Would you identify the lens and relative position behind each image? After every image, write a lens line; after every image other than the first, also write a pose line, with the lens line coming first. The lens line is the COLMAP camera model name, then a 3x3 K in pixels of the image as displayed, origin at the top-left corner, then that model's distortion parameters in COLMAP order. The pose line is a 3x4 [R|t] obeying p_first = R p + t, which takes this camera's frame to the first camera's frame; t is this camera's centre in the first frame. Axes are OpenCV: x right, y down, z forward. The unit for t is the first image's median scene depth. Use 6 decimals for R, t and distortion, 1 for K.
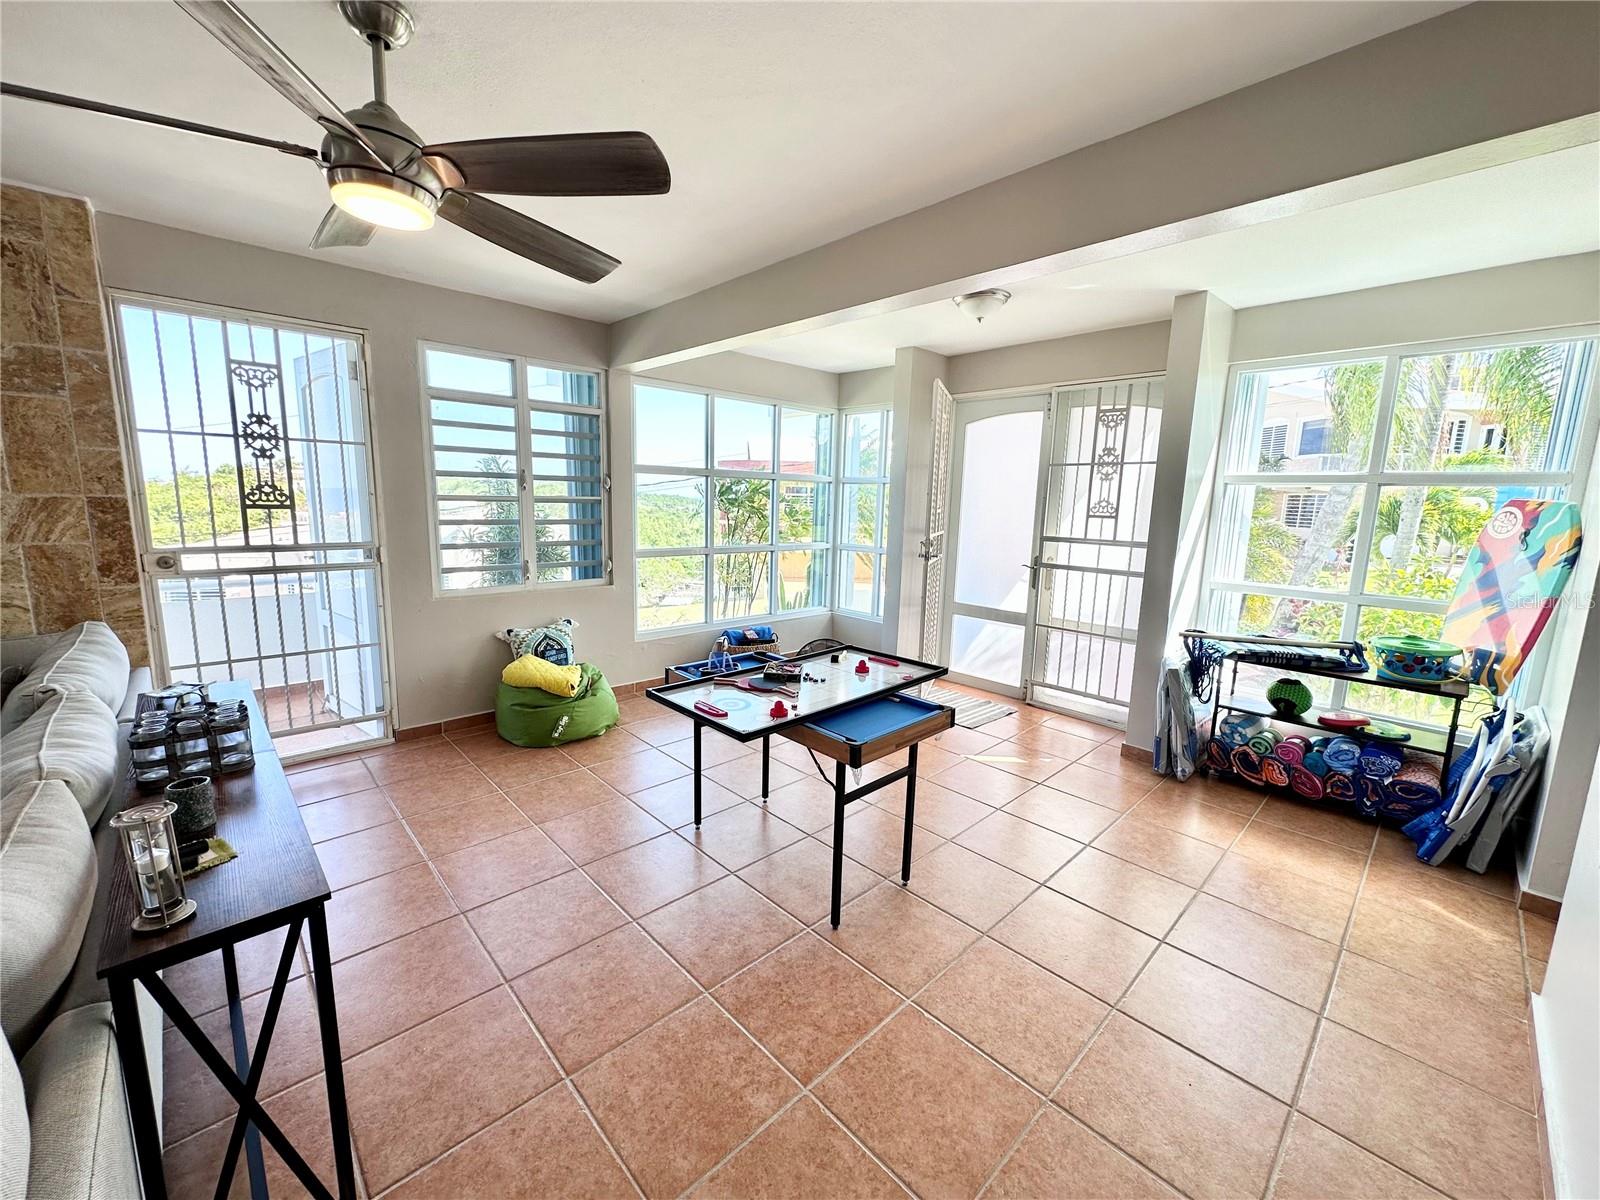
lens RADIAL K [[639.6, 0, 796.1], [0, 639.6, 598.6], [0, 0, 1]] dist [-0.001608, -0.000281]
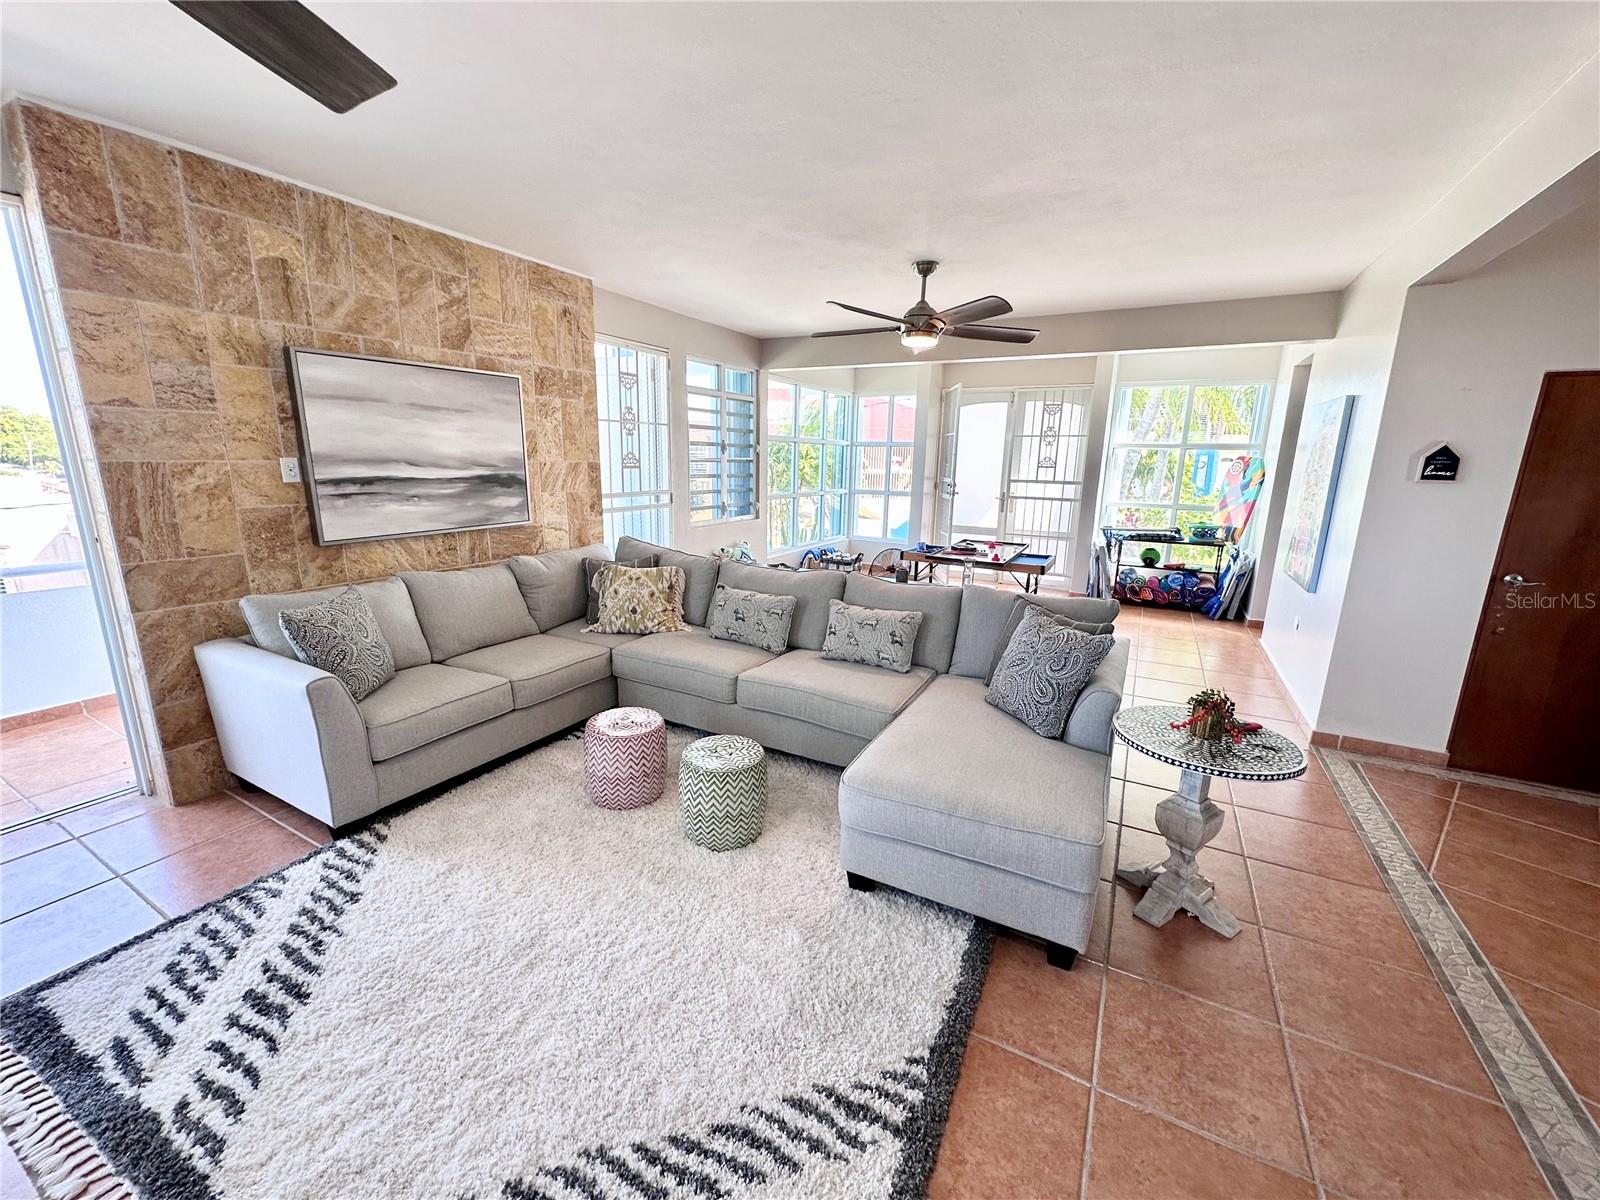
lens RADIAL K [[639.6, 0, 796.1], [0, 639.6, 598.6], [0, 0, 1]] dist [-0.001608, -0.000281]
pose [[0.953856, -0.072978, 0.291259, -0.870822], [0.053009, 0.995707, 0.075882, 0.073145], [-0.295547, -0.056941, 0.953630, -0.582840]]
